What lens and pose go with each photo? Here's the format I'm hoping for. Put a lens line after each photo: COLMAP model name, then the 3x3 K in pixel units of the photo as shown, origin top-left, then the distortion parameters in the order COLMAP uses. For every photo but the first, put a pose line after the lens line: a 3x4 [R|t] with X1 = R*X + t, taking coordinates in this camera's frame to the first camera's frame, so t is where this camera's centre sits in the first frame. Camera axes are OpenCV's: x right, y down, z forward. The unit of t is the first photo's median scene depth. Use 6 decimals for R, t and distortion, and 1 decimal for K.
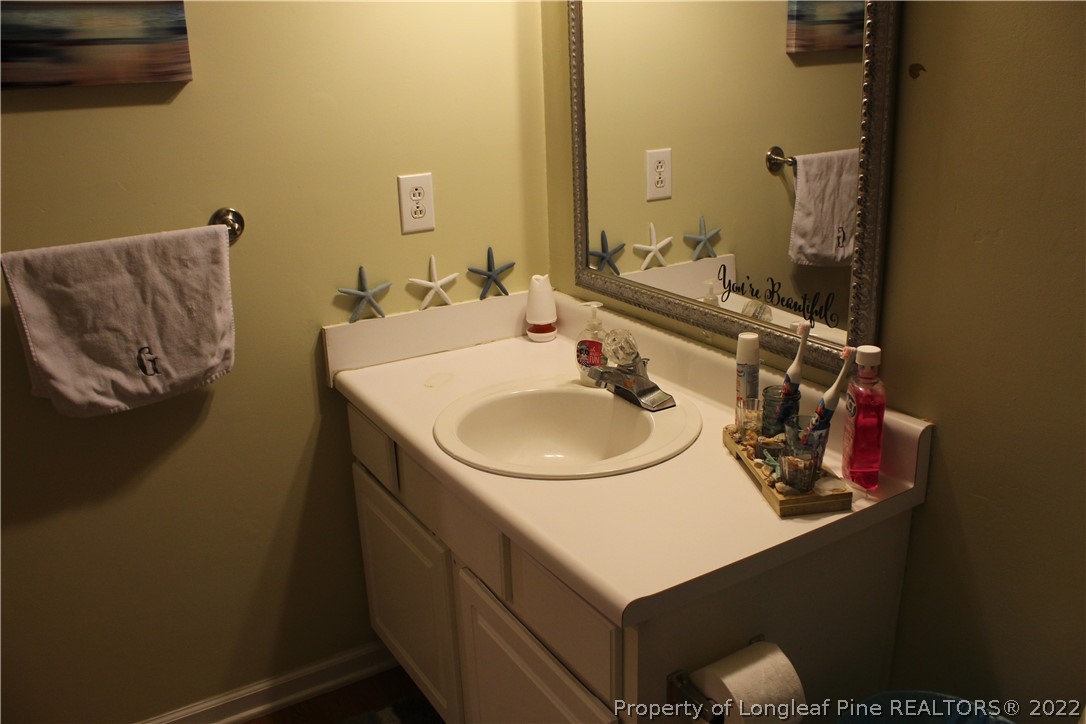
lens RADIAL K [[910.4, 0, 539.8], [0, 910.4, 369.9], [0, 0, 1]] dist [-0.161326, 0.148935]
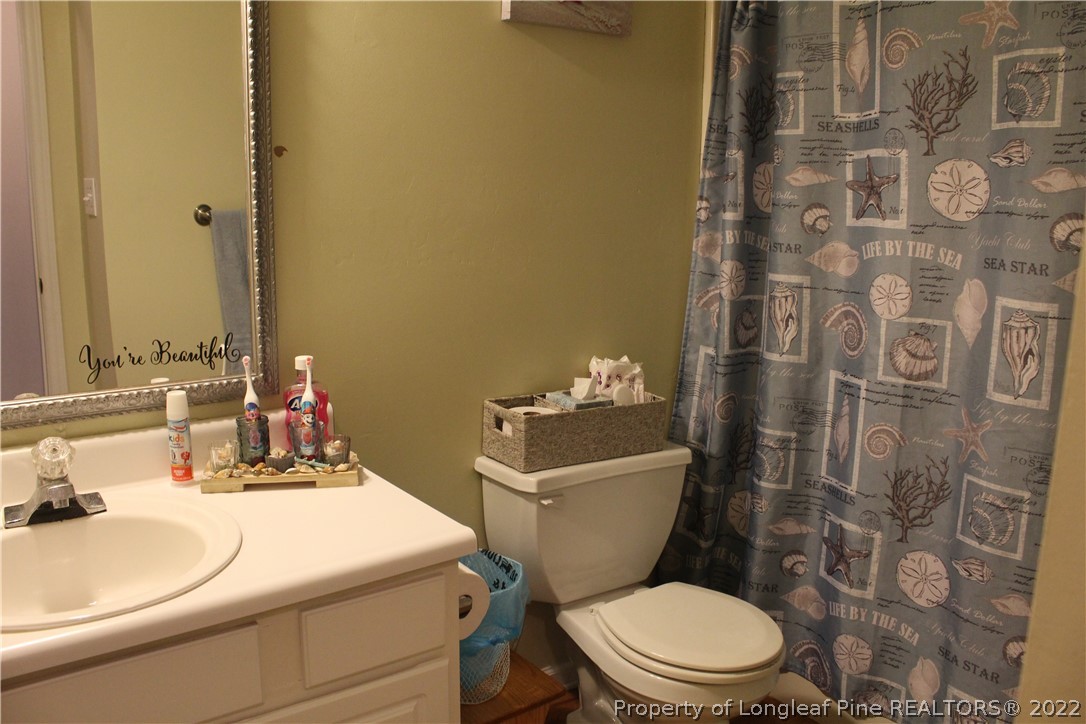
lens RADIAL K [[910.4, 0, 539.8], [0, 910.4, 369.9], [0, 0, 1]] dist [-0.161326, 0.148935]
pose [[-0.110609, -0.164093, 0.980224, -0.848428], [0.307846, 0.932113, 0.190777, -0.133478], [-0.944985, 0.322860, -0.052585, 0.655786]]
